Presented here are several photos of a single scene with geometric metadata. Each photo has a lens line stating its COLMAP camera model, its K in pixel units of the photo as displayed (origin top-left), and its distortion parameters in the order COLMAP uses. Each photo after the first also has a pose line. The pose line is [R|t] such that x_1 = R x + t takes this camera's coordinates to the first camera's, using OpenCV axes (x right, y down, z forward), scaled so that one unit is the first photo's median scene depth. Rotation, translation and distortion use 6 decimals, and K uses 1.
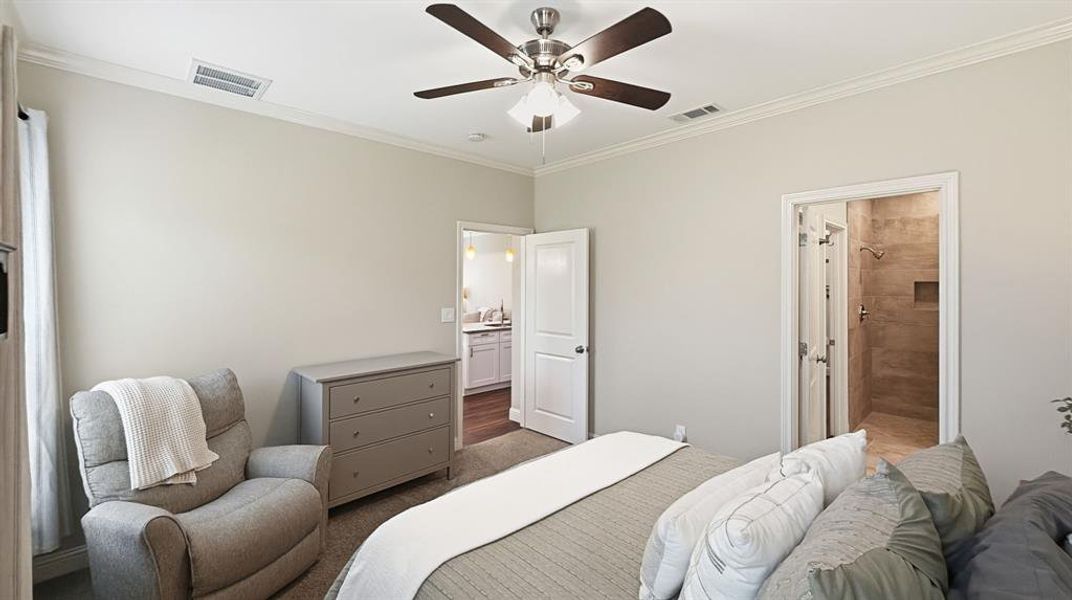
lens RADIAL K [[432.8, 0, 536.0], [0, 432.8, 300.0], [0, 0, 1]] dist [0.000996, 0.000054]
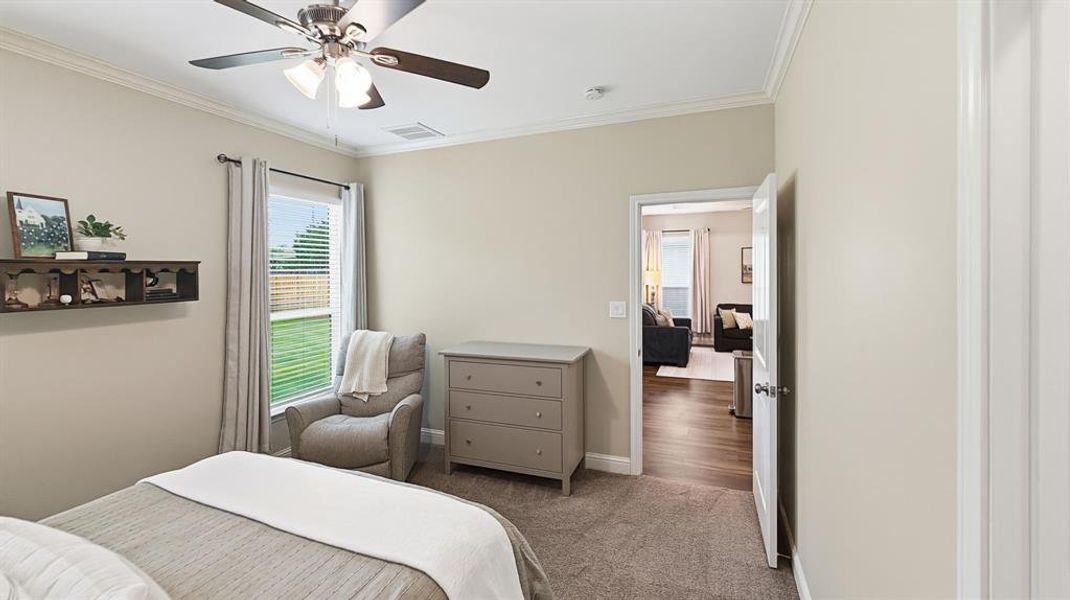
lens RADIAL K [[452.4, 0, 534.4], [0, 452.4, 277.1], [0, 0, 1]] dist [-0.000320, -0.000004]
pose [[0.410492, 0.017695, -0.911692, 0.725588], [-0.023167, 0.999691, 0.008972, -0.044107], [0.911570, 0.017438, 0.410776, 0.665683]]
